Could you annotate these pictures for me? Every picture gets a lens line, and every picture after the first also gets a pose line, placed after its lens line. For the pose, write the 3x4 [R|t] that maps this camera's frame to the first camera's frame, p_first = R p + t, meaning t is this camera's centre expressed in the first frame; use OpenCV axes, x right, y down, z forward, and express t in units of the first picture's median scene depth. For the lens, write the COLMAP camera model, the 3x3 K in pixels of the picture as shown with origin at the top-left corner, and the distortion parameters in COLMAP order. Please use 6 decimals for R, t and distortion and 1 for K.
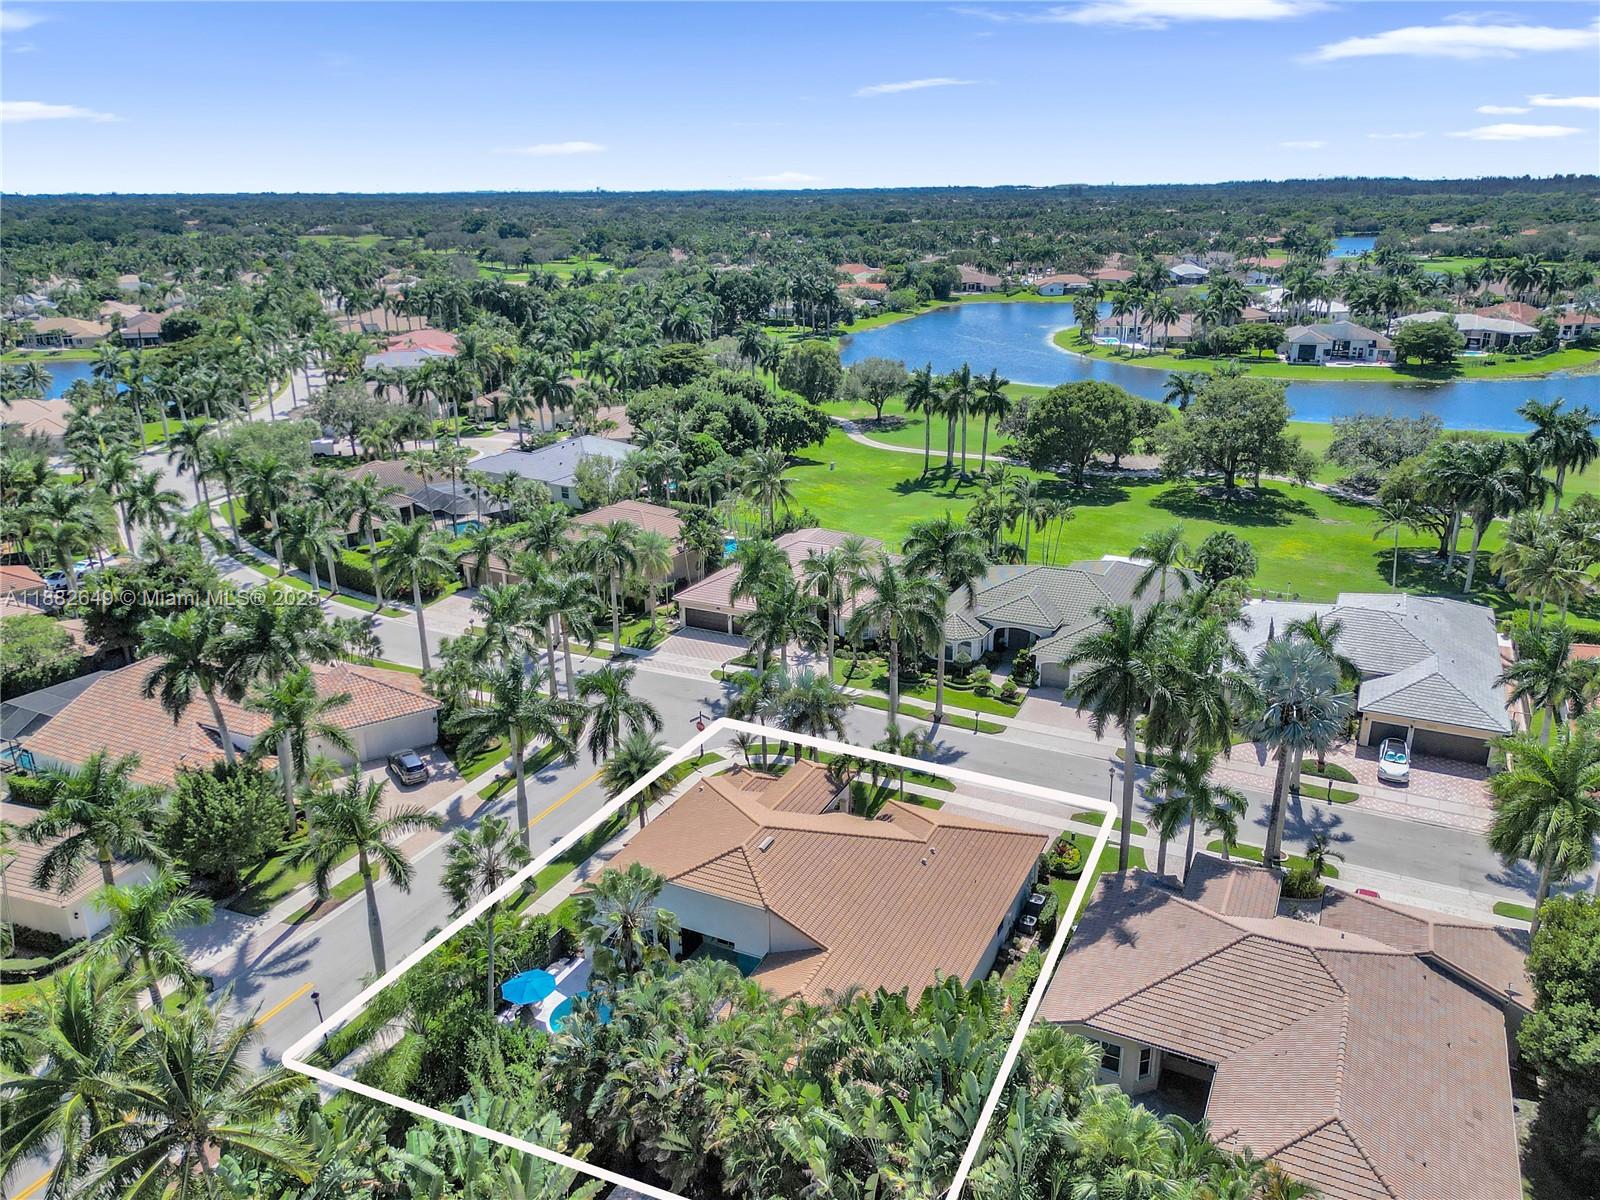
lens RADIAL K [[1170.3, 0, 798.7], [0, 1170.3, 603.4], [0, 0, 1]] dist [0.082996, -0.079637]
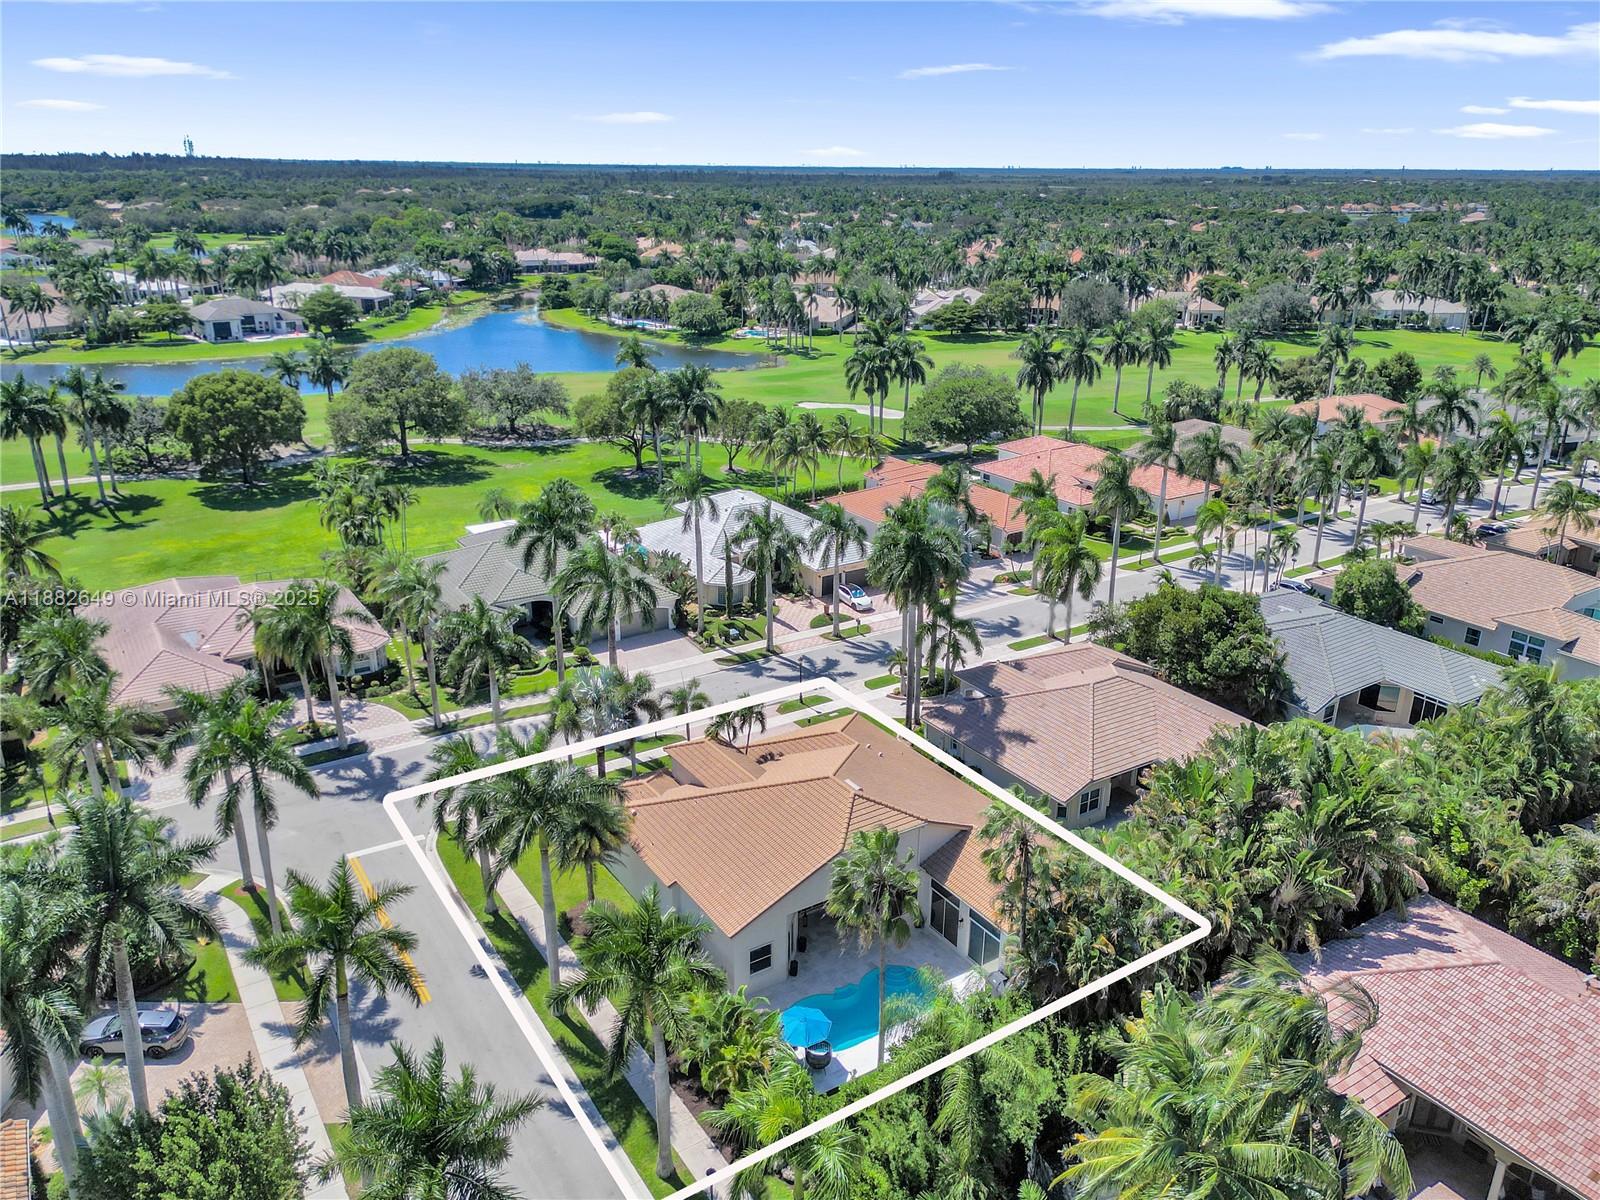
lens RADIAL K [[1161.7, 0, 799.2], [0, 1161.7, 605.9], [0, 0, 1]] dist [0.081932, -0.072052]
pose [[0.521818, -0.288939, 0.802633, -0.311045], [0.272329, 0.948082, 0.164248, -0.048132], [-0.808420, 0.132872, 0.573413, 0.158311]]
